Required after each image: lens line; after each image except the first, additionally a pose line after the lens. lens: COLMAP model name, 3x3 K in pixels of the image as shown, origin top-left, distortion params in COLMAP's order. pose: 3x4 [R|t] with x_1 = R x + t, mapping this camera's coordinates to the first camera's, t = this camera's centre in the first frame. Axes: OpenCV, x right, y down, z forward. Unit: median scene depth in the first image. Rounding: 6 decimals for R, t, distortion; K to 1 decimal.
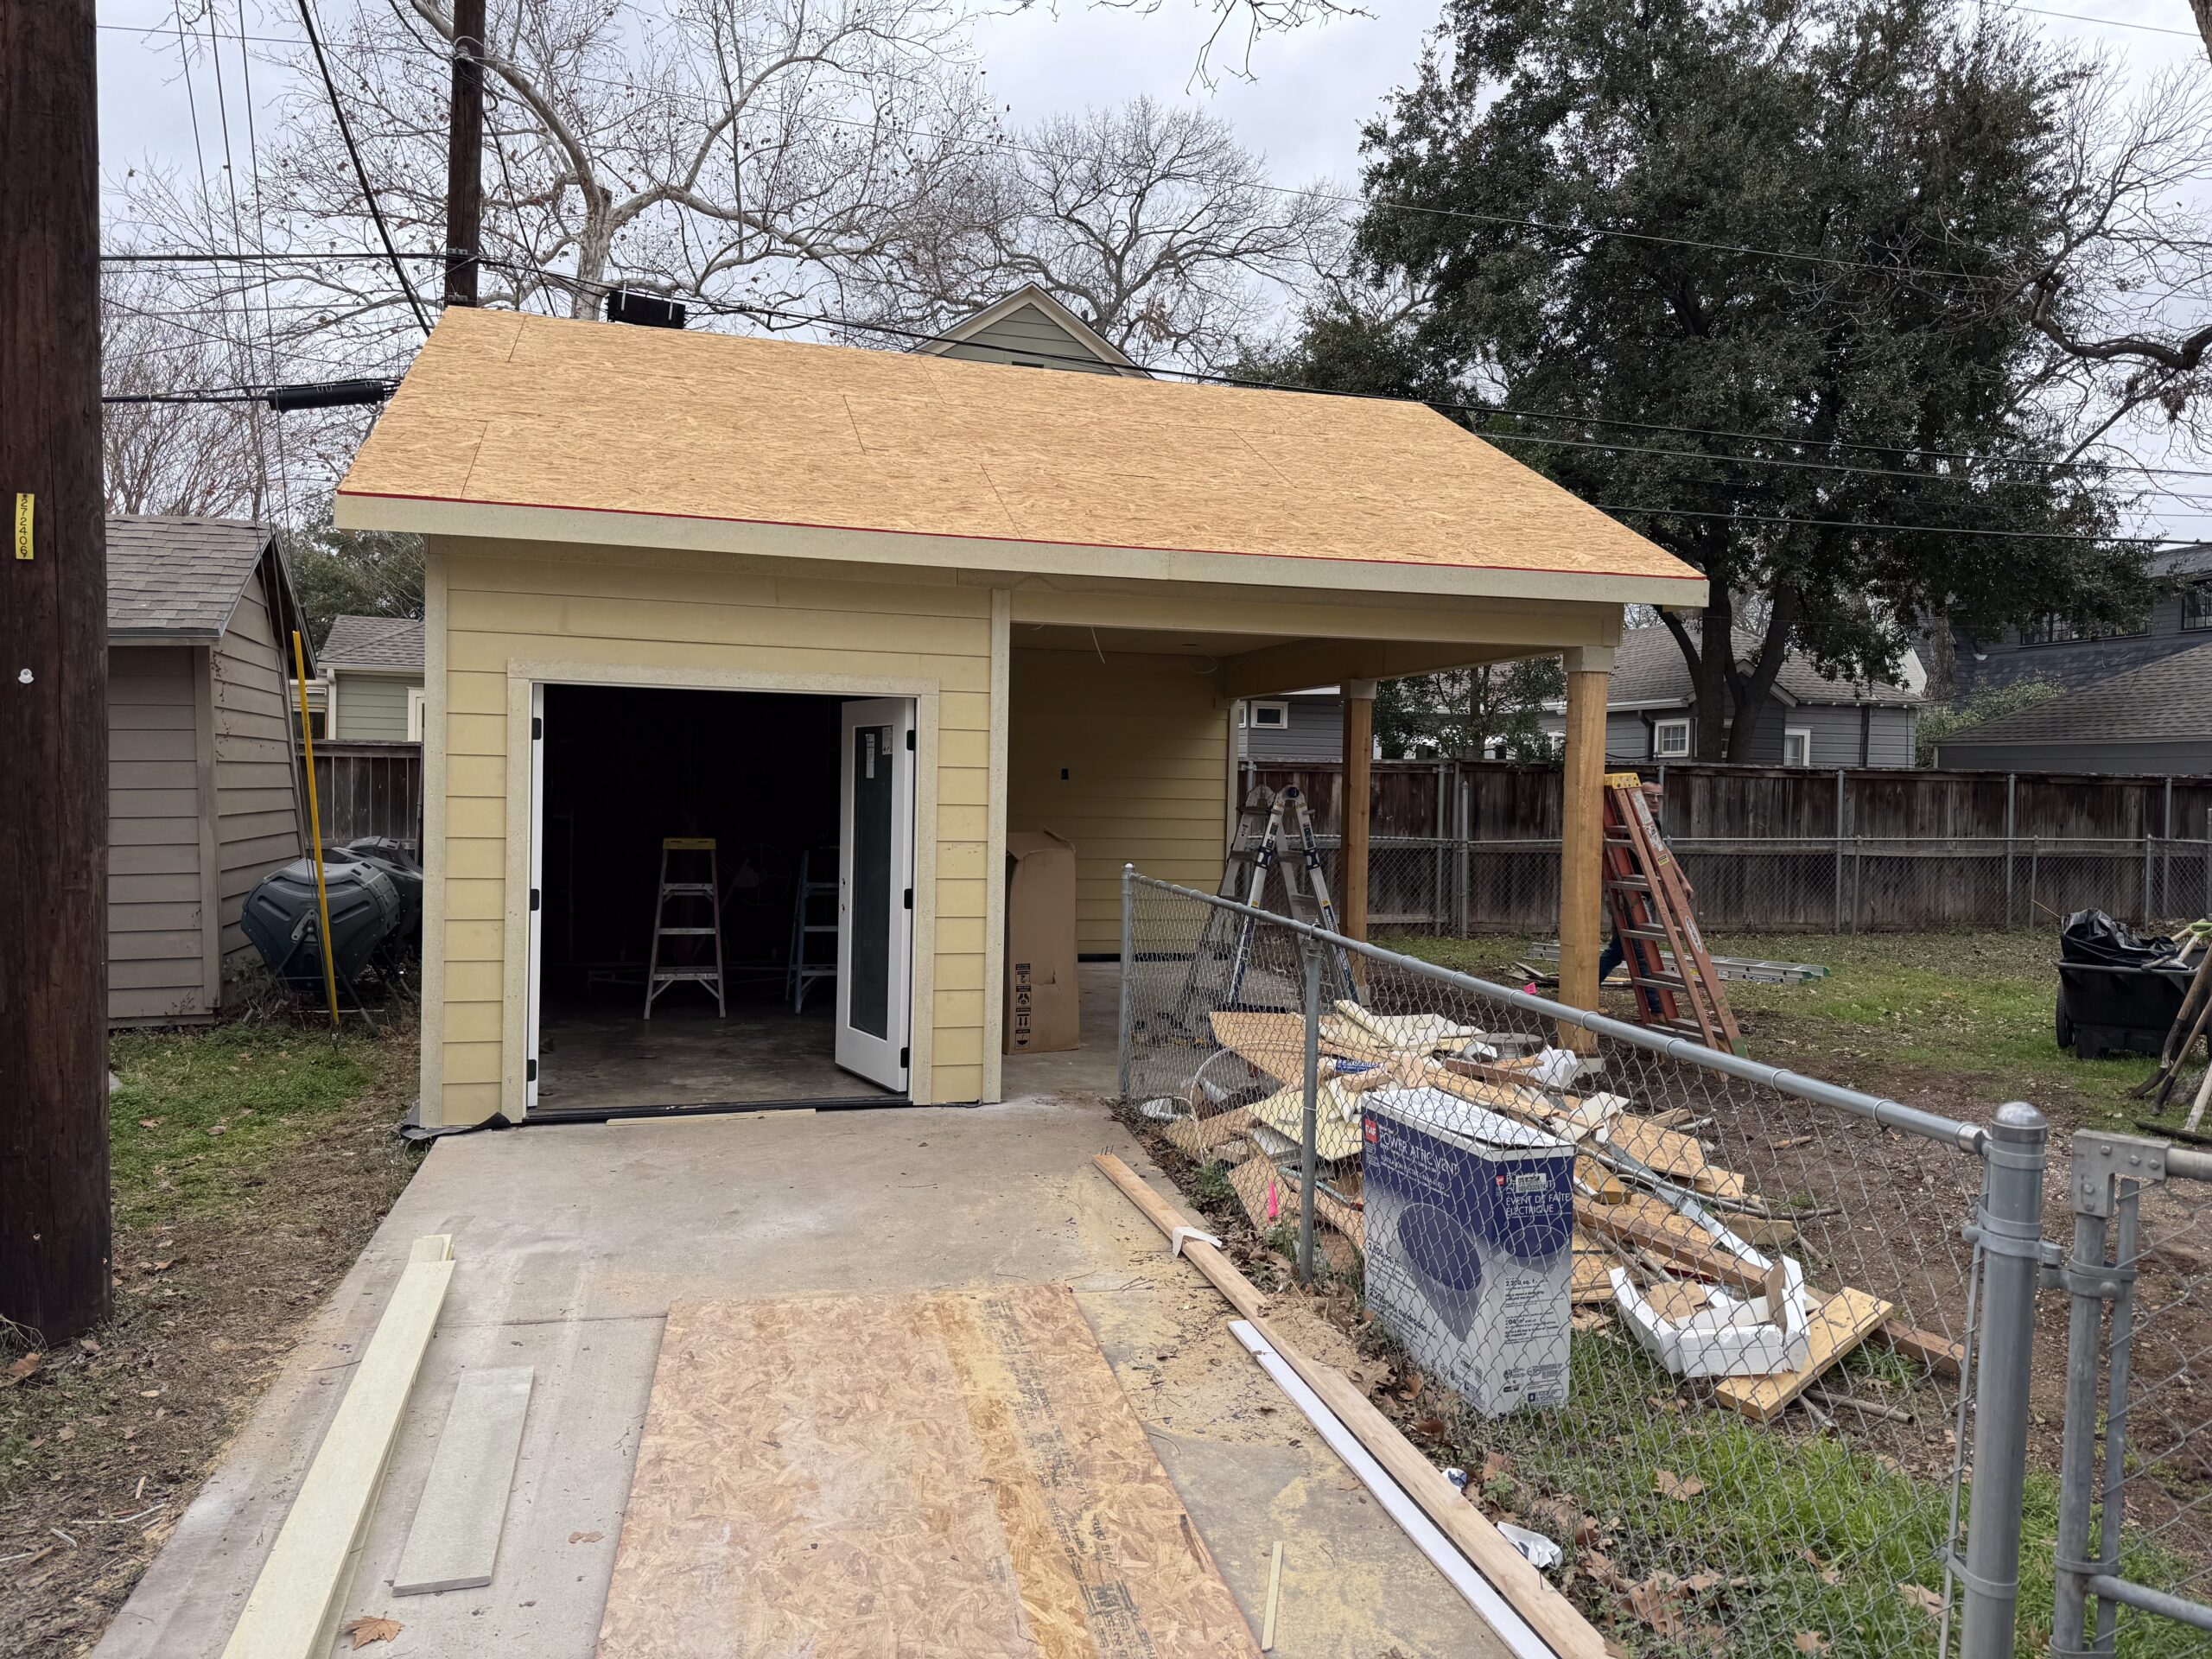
lens RADIAL K [[1544.4, 0, 1113.2], [0, 1544.4, 829.7], [0, 0, 1]] dist [-0.008708, -0.000147]
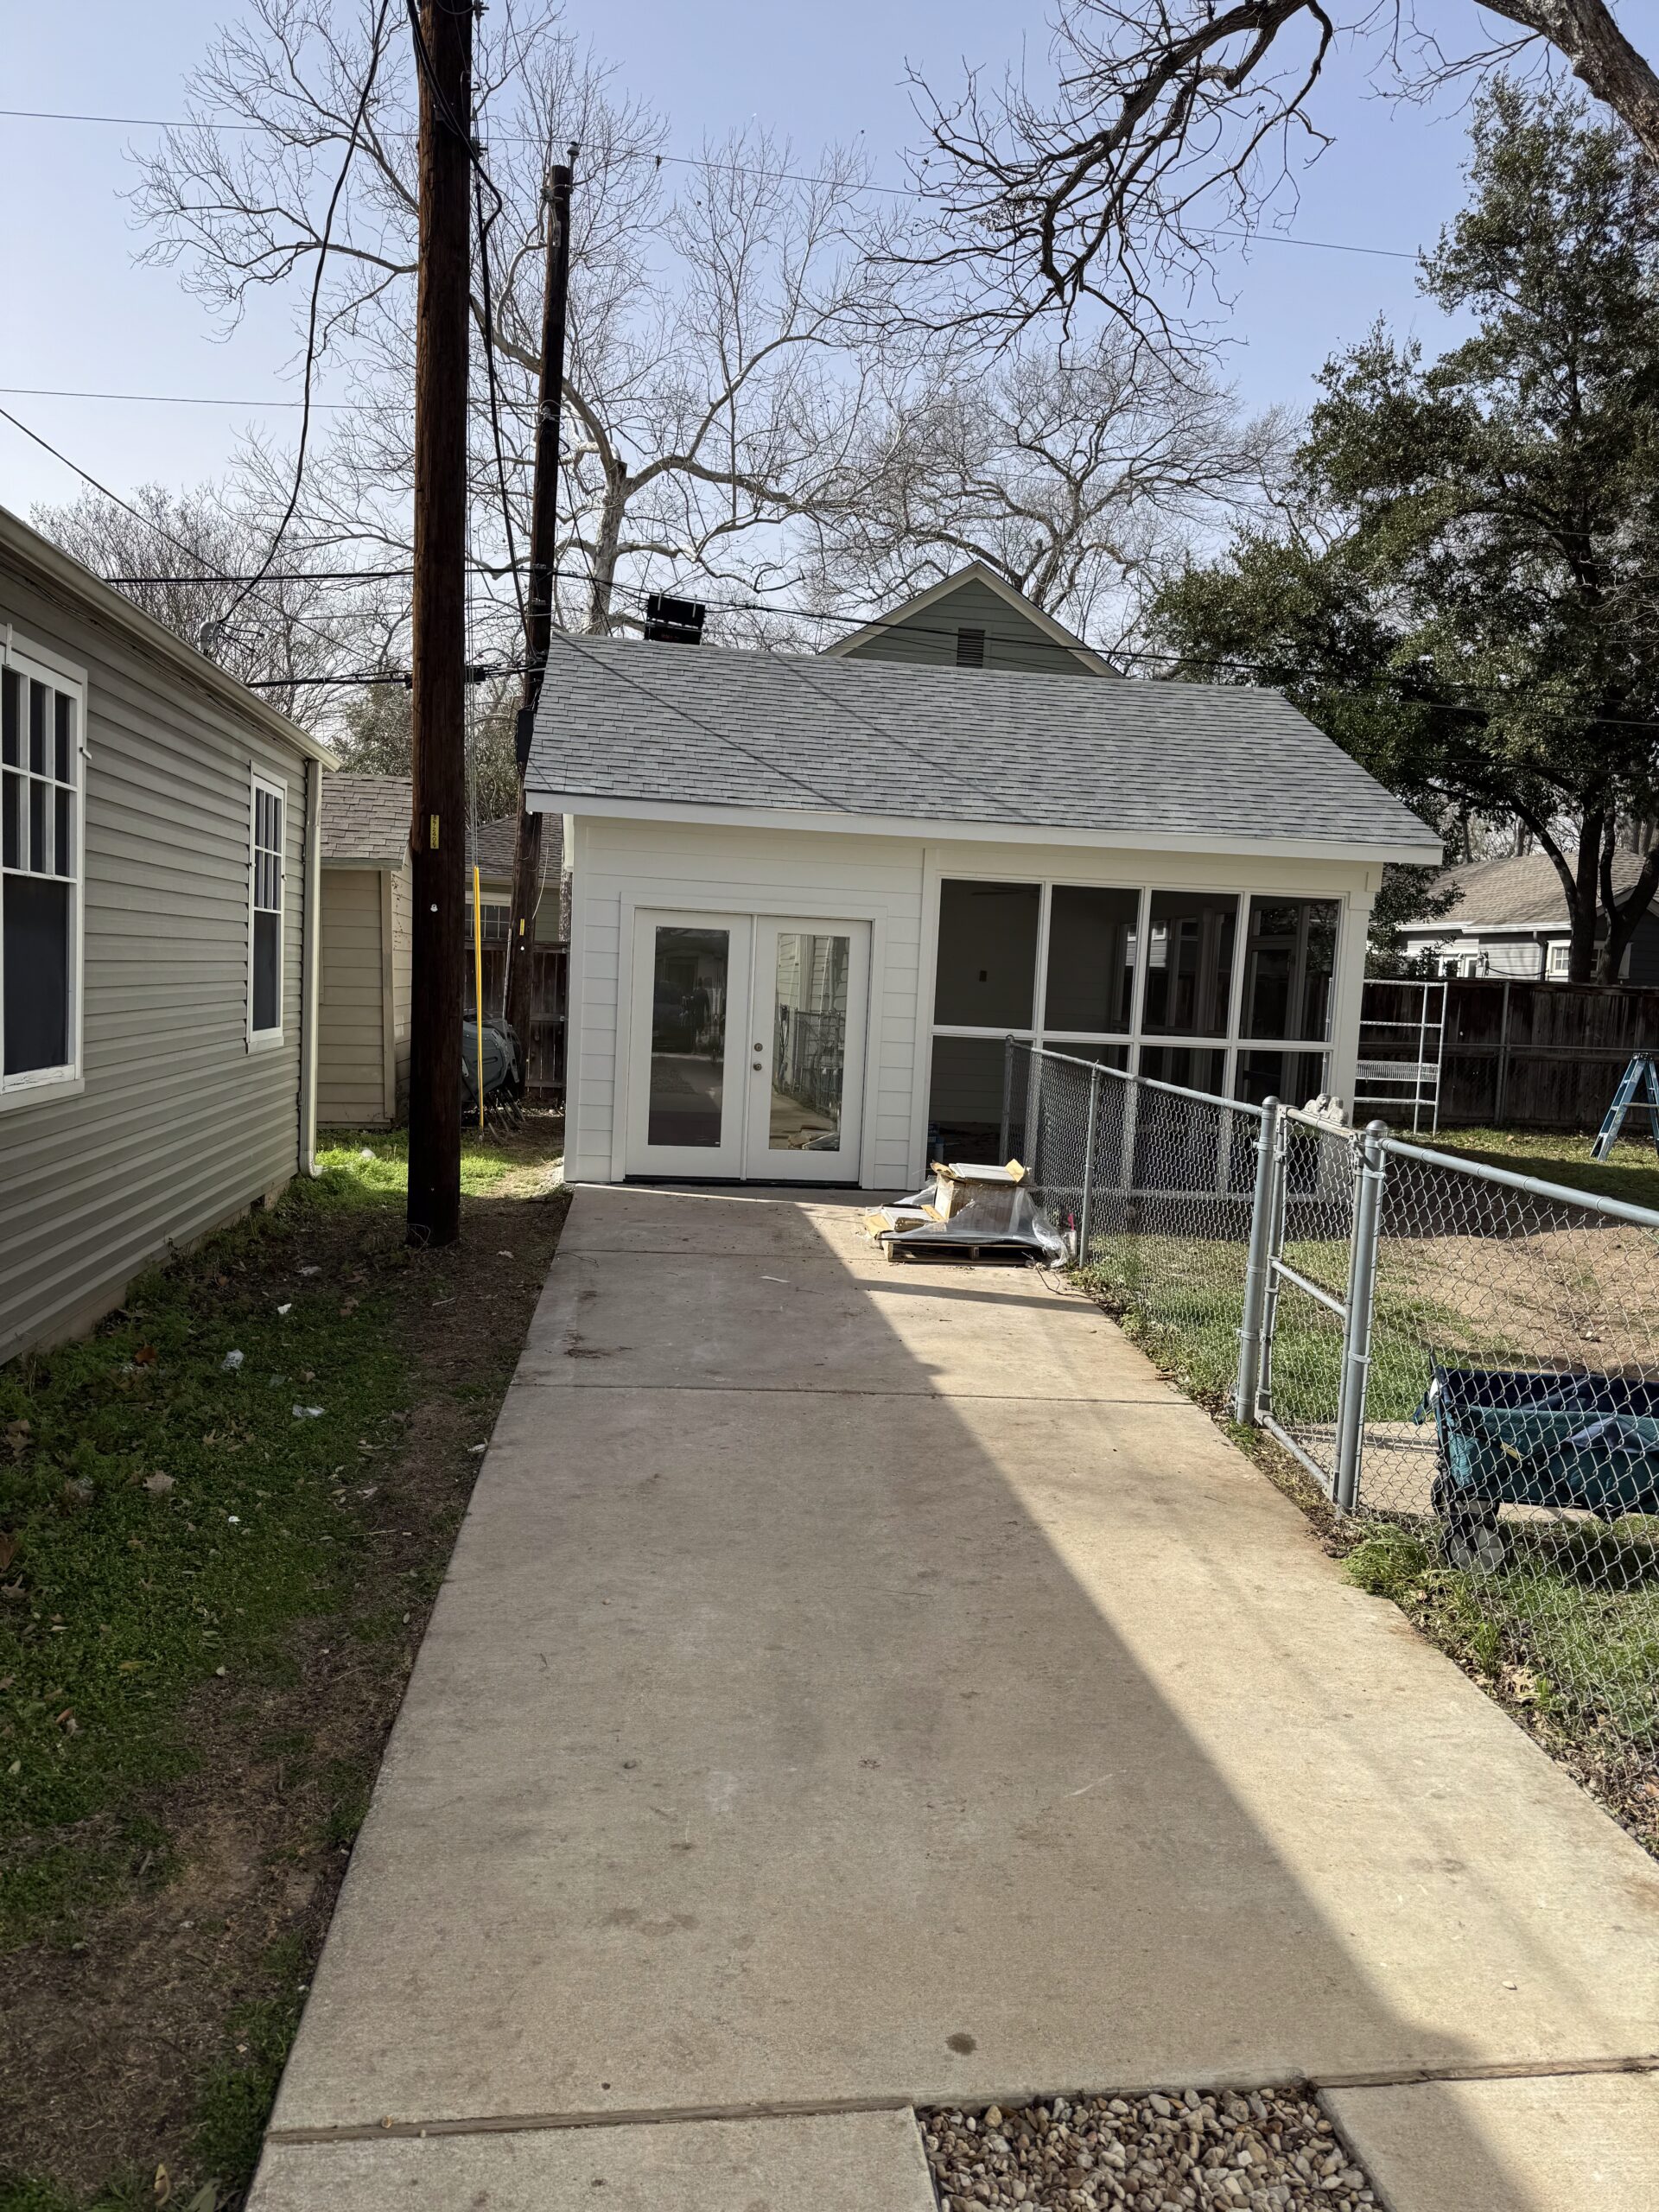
lens RADIAL K [[1544.4, 0, 825.7], [0, 1544.4, 1109.4], [0, 0, 1]] dist [-0.008708, -0.000147]
pose [[0.987126, 0.045950, -0.153205, 0.025092], [-0.037691, 0.997698, 0.056383, 0.005739], [0.155443, -0.049882, 0.986585, -0.153197]]
